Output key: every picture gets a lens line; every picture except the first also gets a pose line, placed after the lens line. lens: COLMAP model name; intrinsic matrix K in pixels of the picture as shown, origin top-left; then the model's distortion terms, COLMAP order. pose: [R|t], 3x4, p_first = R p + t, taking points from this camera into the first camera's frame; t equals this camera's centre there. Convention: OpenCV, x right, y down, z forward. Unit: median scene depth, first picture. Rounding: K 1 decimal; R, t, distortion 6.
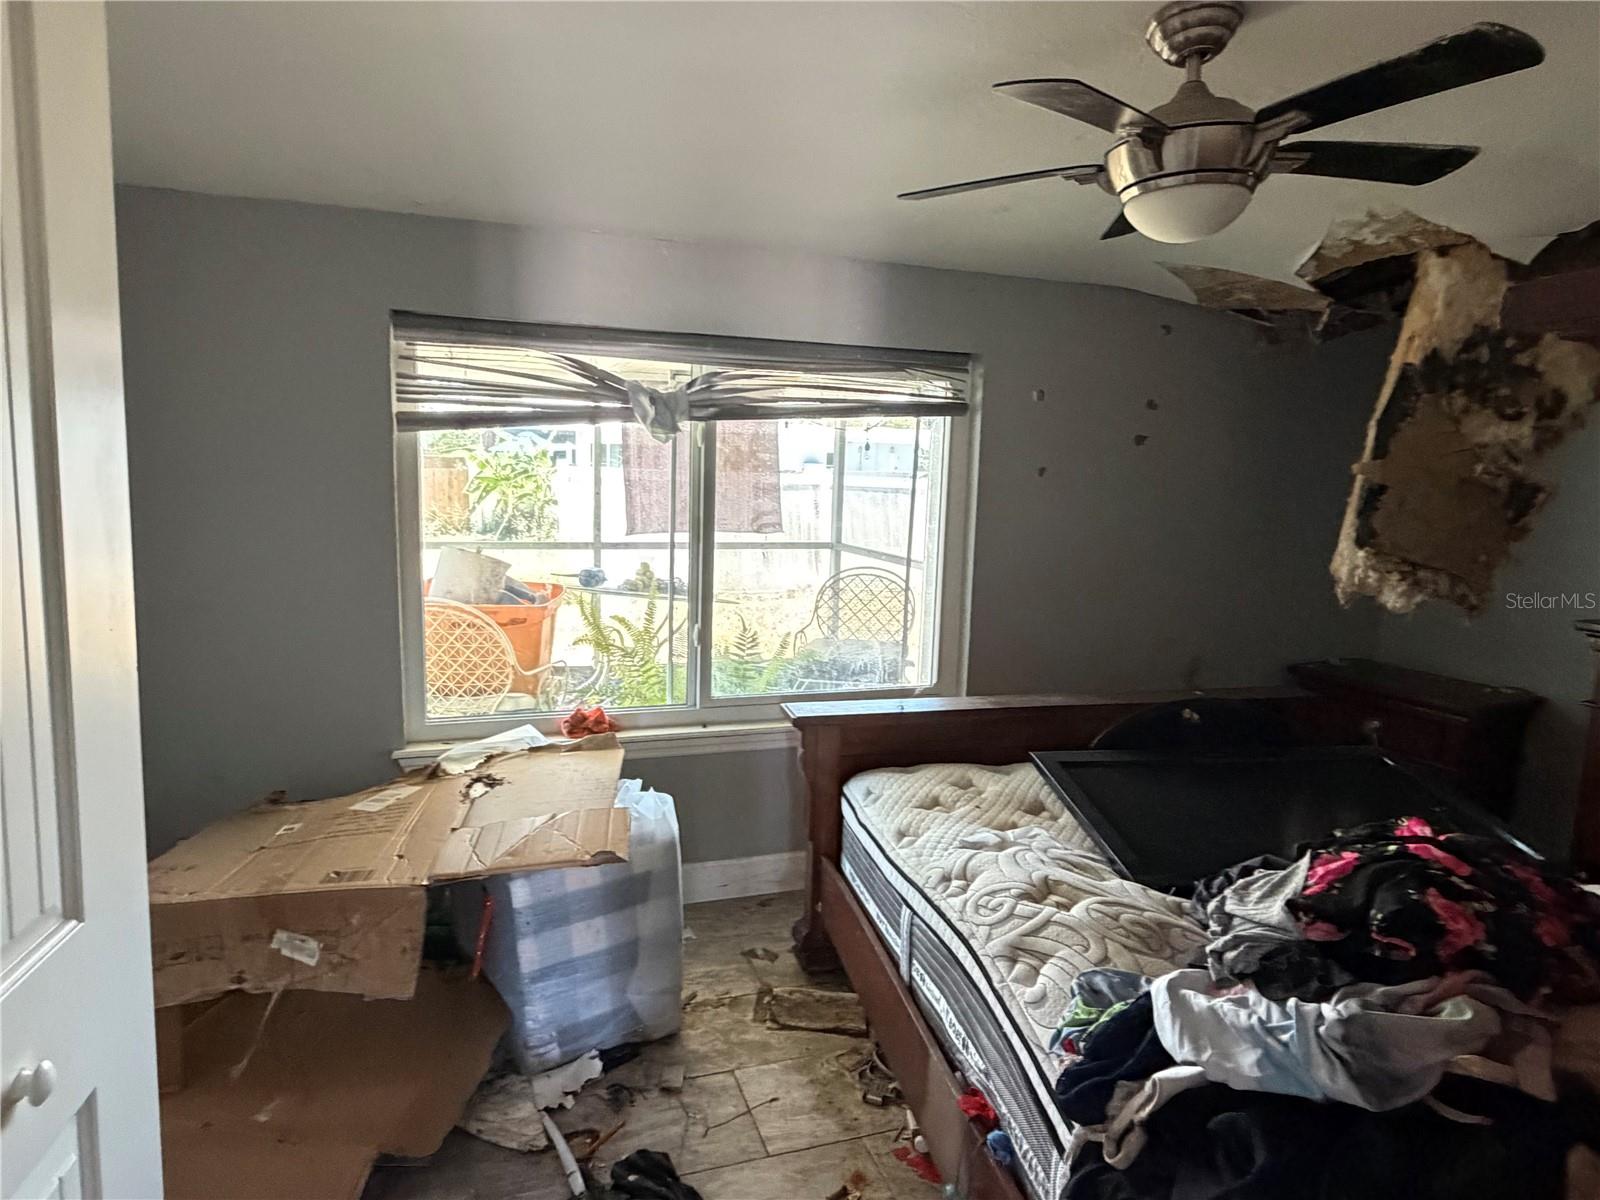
lens RADIAL K [[954.7, 0, 800.0], [0, 954.7, 598.3], [0, 0, 1]] dist [-0.006757, 0.000019]
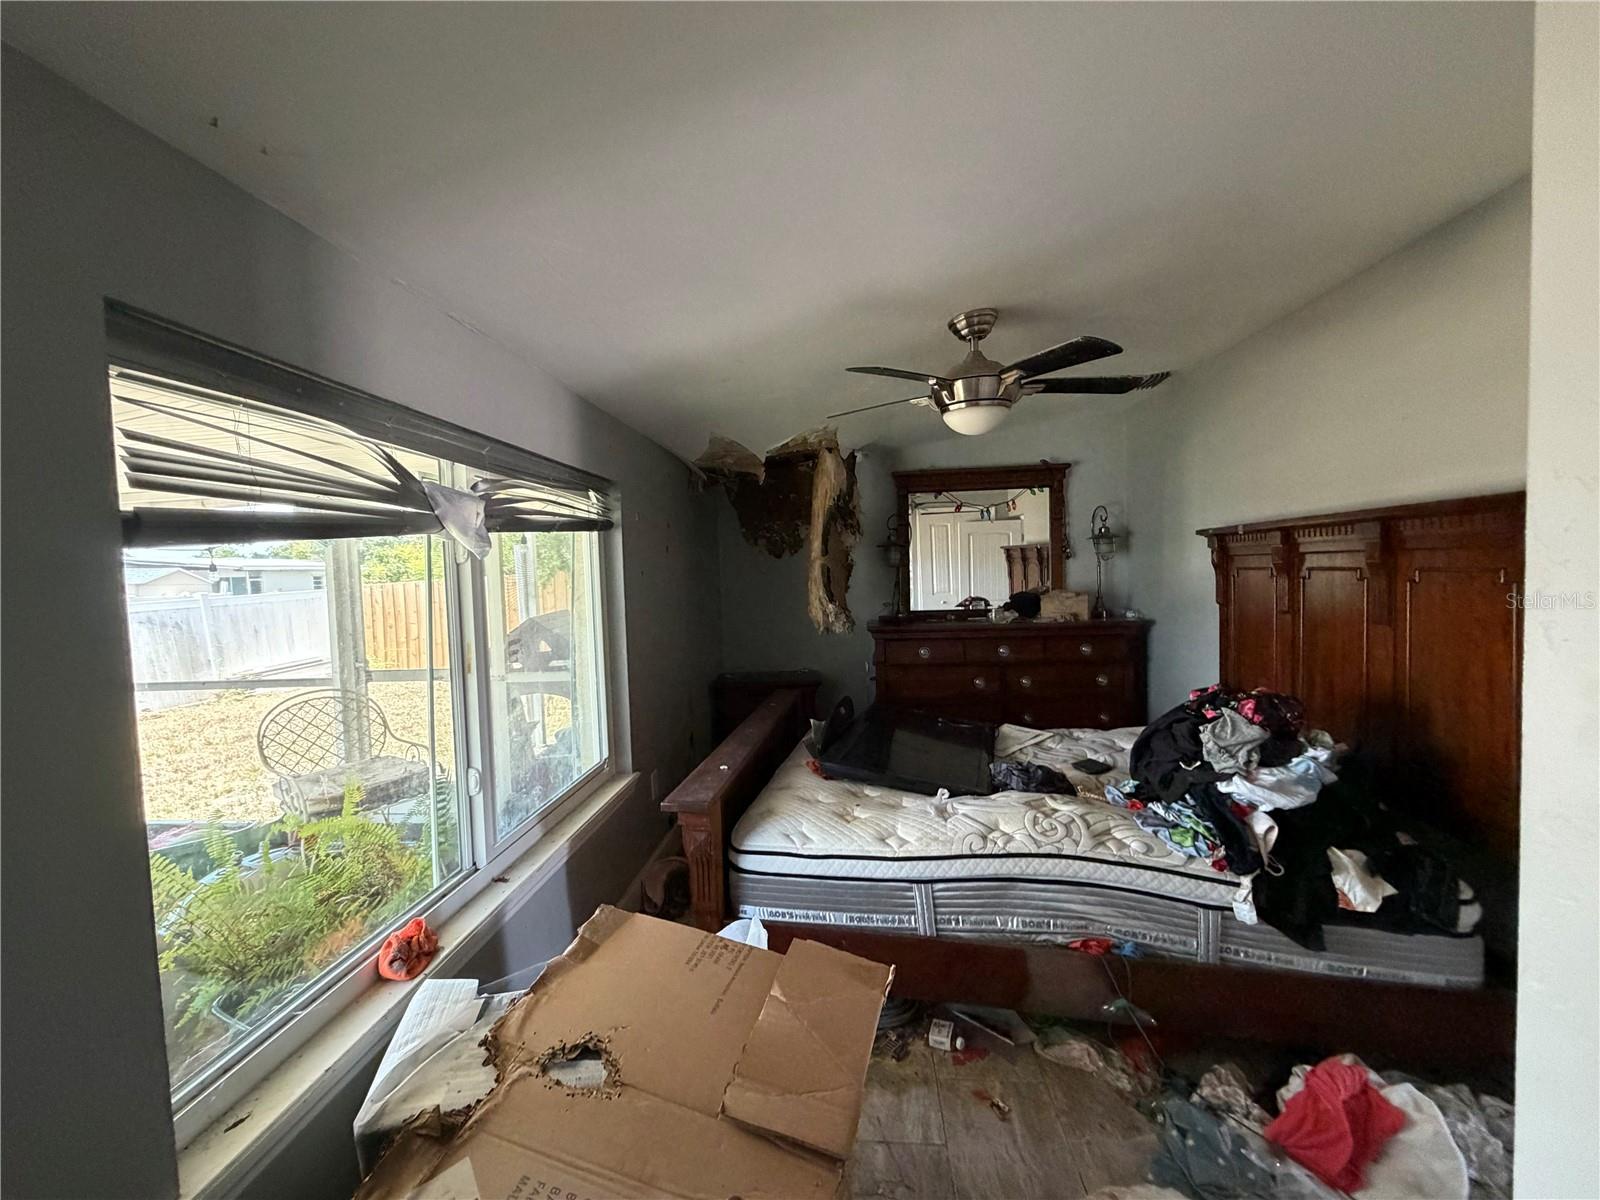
lens RADIAL K [[637.0, 0, 798.7], [0, 637.0, 595.7], [0, 0, 1]] dist [-0.000677, -0.000253]
pose [[0.403376, -0.081724, 0.911378, -0.587139], [0.175726, 0.984383, 0.010494, -0.094121], [-0.898002, 0.155920, 0.411437, 0.565879]]
